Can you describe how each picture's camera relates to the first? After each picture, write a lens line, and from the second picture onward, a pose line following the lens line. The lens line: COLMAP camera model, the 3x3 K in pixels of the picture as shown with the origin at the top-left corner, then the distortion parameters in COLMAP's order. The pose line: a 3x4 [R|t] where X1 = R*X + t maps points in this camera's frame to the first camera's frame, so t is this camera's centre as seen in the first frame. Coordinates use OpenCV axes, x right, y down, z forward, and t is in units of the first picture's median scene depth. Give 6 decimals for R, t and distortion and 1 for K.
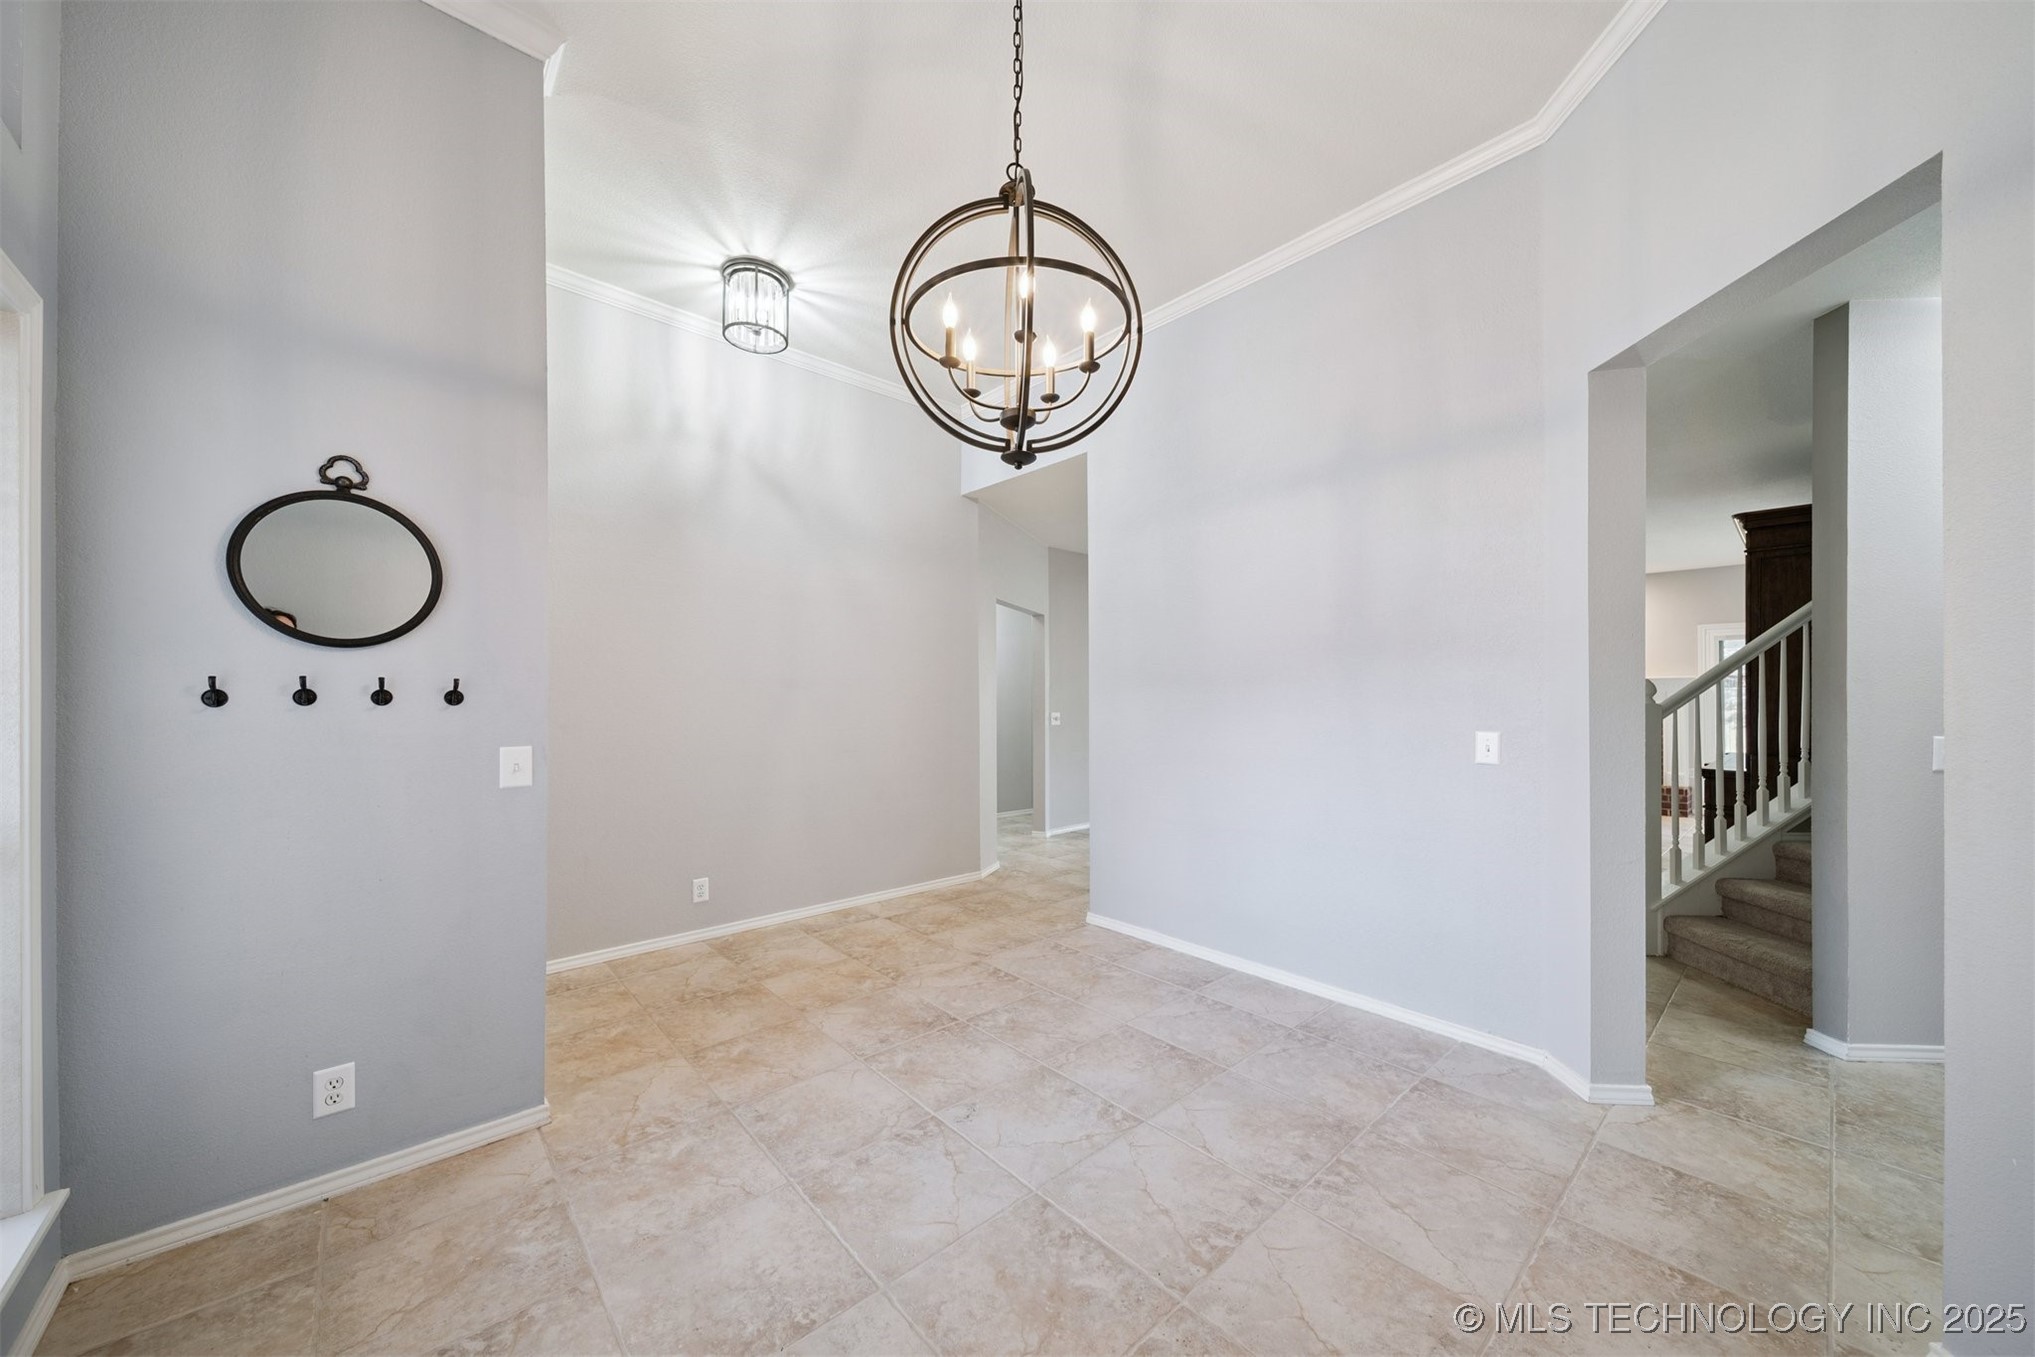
lens RADIAL K [[720.8, 0, 1017.4], [0, 720.8, 690.6], [0, 0, 1]] dist [0.012344, -0.002200]
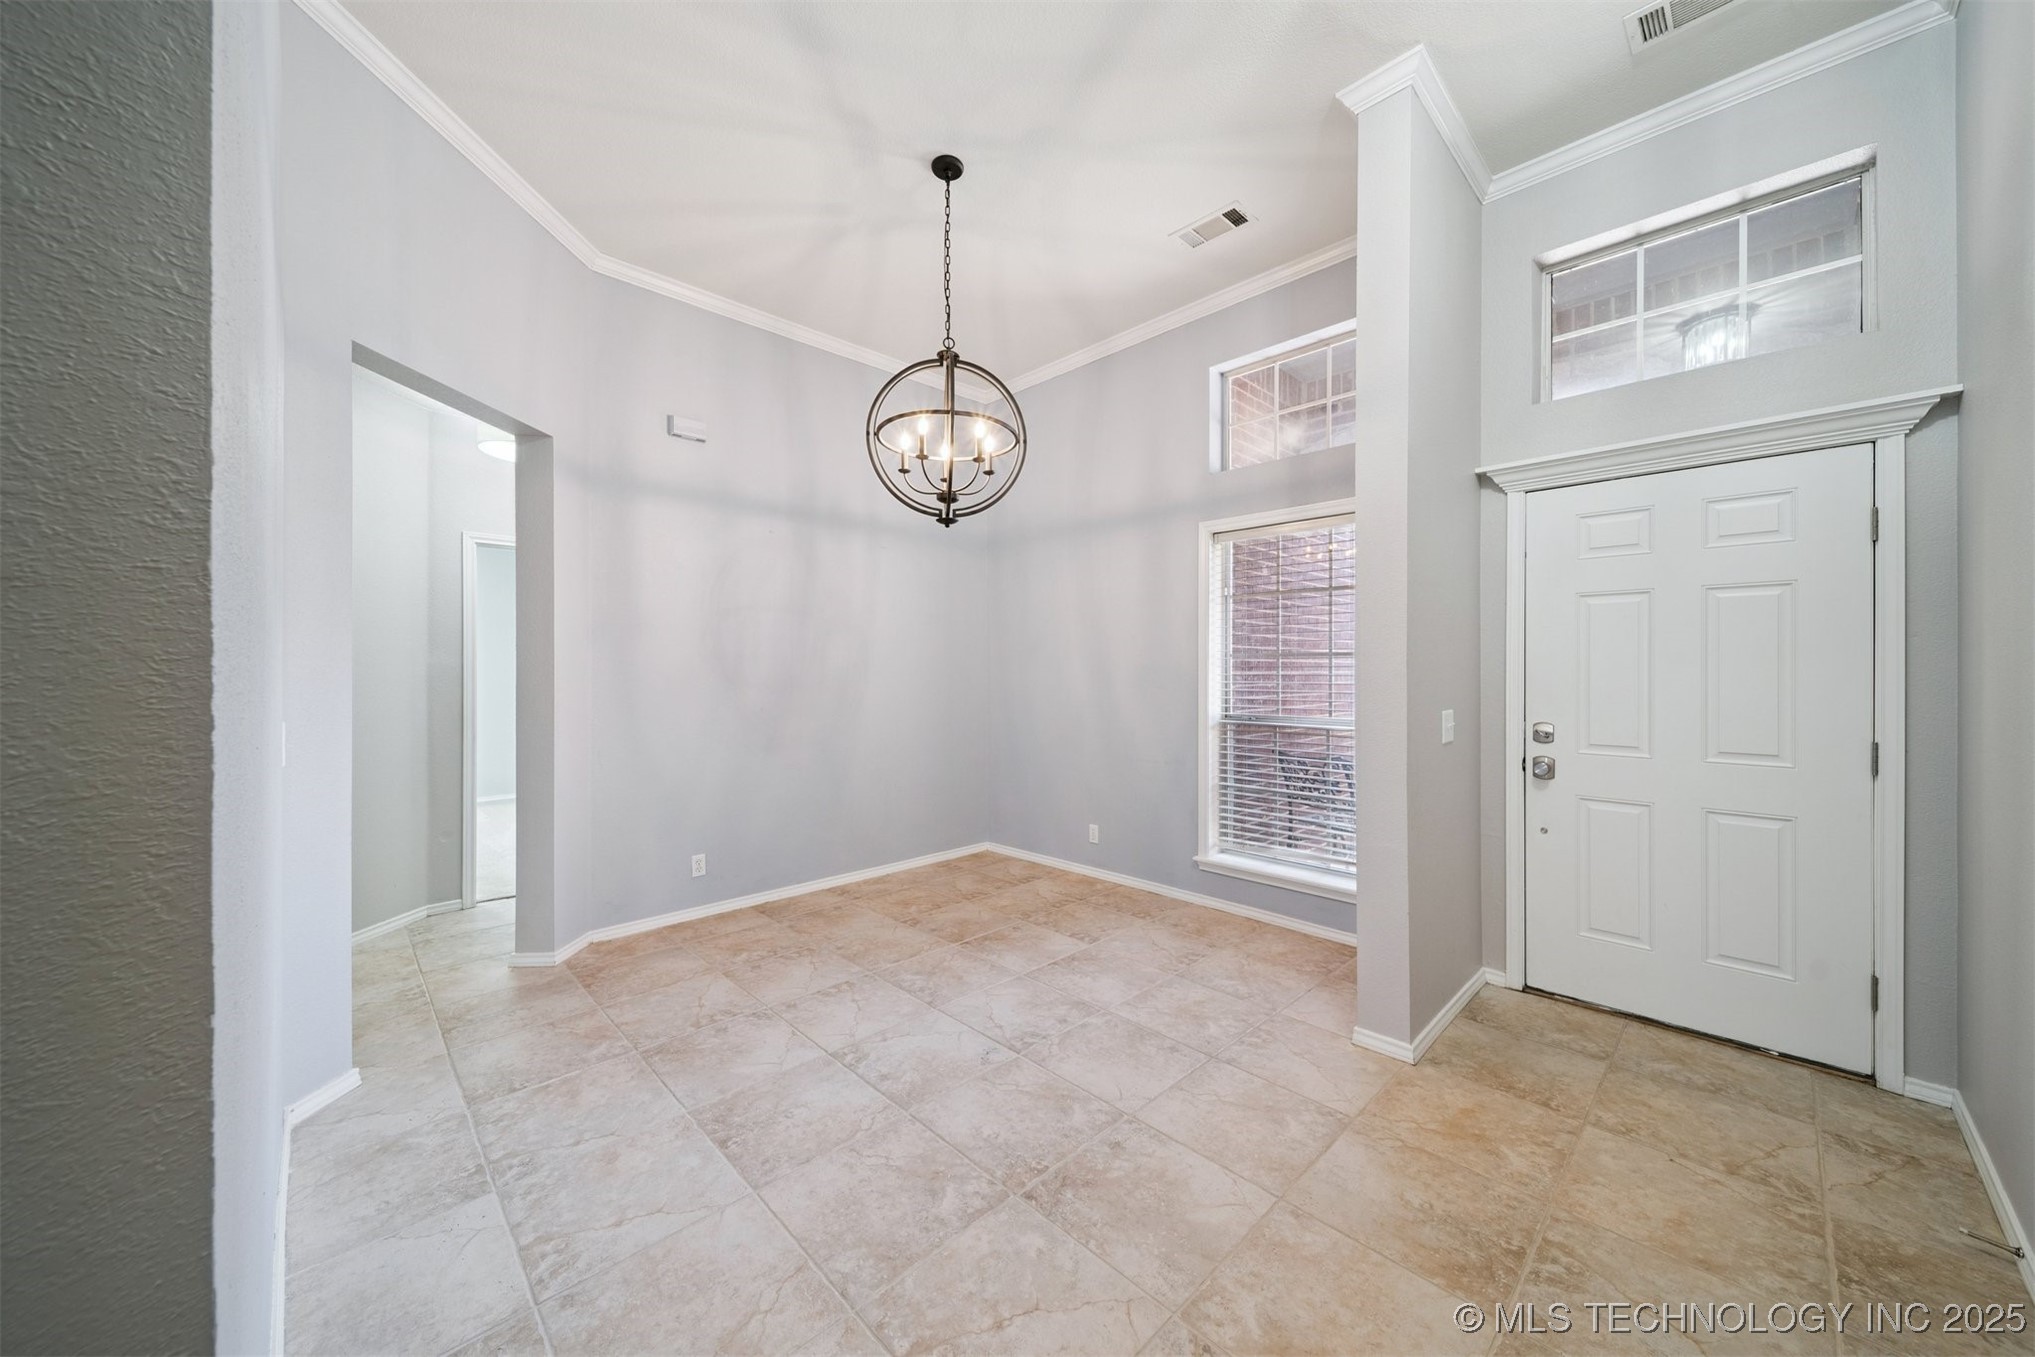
lens RADIAL K [[720.8, 0, 1017.0], [0, 720.8, 676.3], [0, 0, 1]] dist [0.012344, -0.002200]
pose [[-0.999079, 0.002673, -0.042819, -0.066631], [0.002756, 0.999994, -0.001875, 0.017078], [0.042813, -0.001992, -0.999081, 2.074494]]
